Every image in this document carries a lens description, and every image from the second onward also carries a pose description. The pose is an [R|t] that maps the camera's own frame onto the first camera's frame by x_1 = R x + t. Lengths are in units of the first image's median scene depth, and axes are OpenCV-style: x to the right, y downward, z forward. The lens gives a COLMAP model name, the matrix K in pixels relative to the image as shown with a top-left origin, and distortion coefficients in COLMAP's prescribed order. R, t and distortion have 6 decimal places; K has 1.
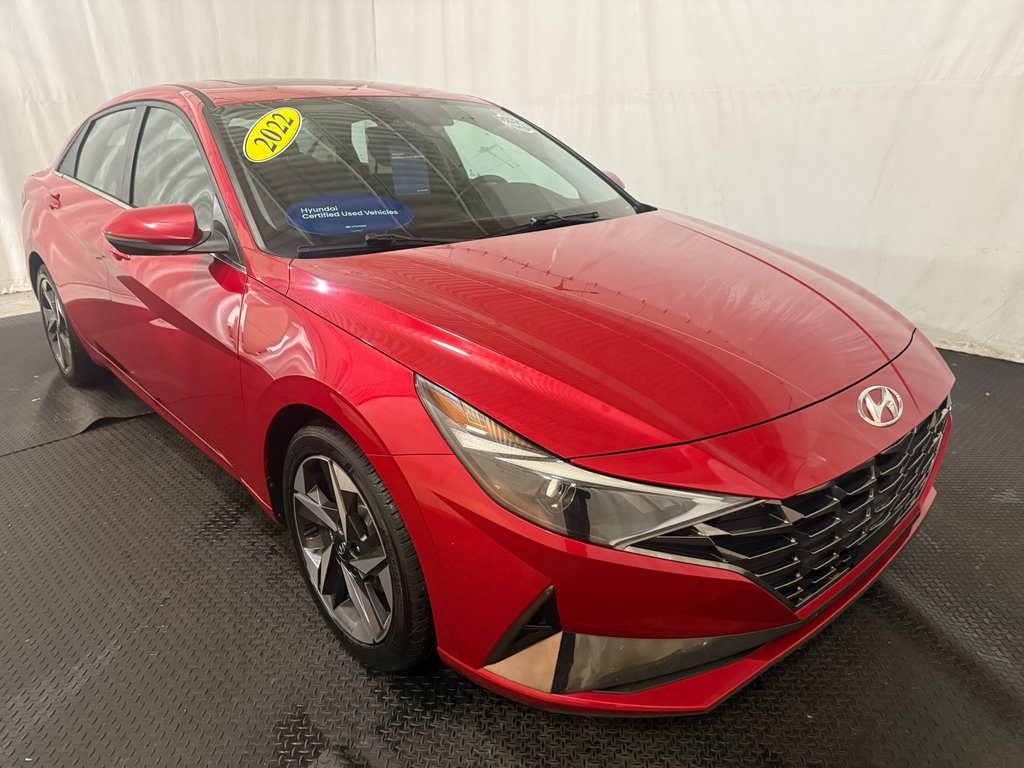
lens RADIAL K [[713.7, 0, 514.7], [0, 713.7, 386.0], [0, 0, 1]] dist [0.003711, -0.020349]
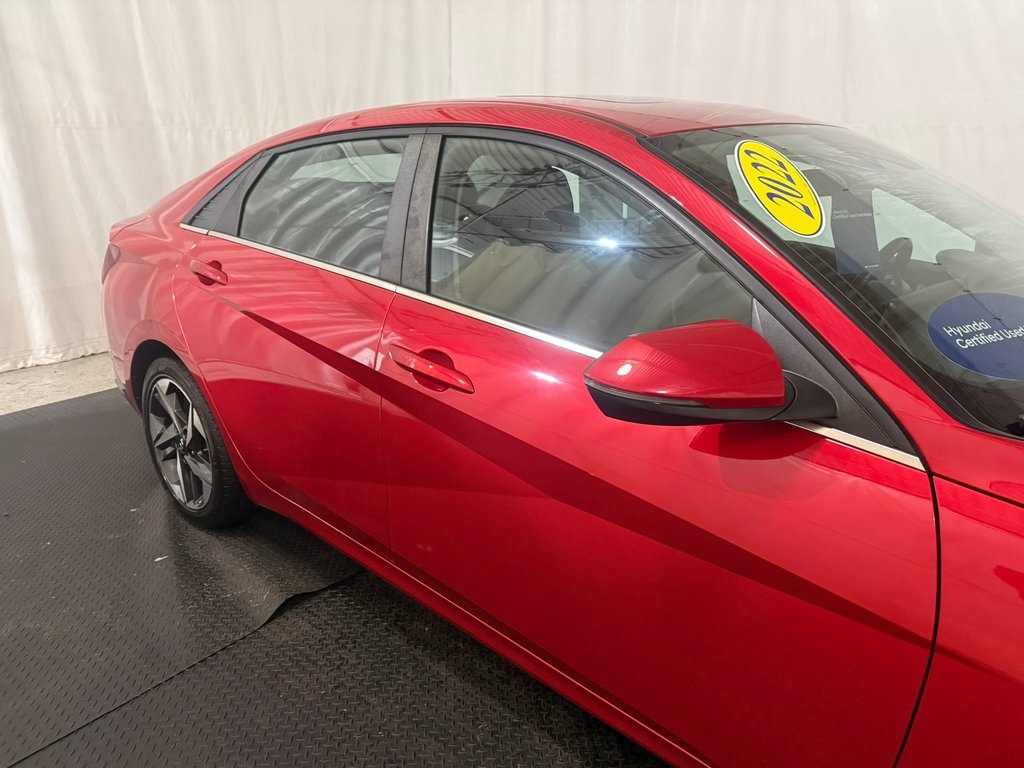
lens RADIAL K [[713.7, 0, 510.0], [0, 713.7, 380.7], [0, 0, 1]] dist [0.003711, -0.020349]
pose [[0.996805, -0.016679, 0.078116, -0.257411], [0.020264, 0.998767, -0.045329, -0.073872], [-0.077263, 0.046767, 0.995913, 0.191009]]
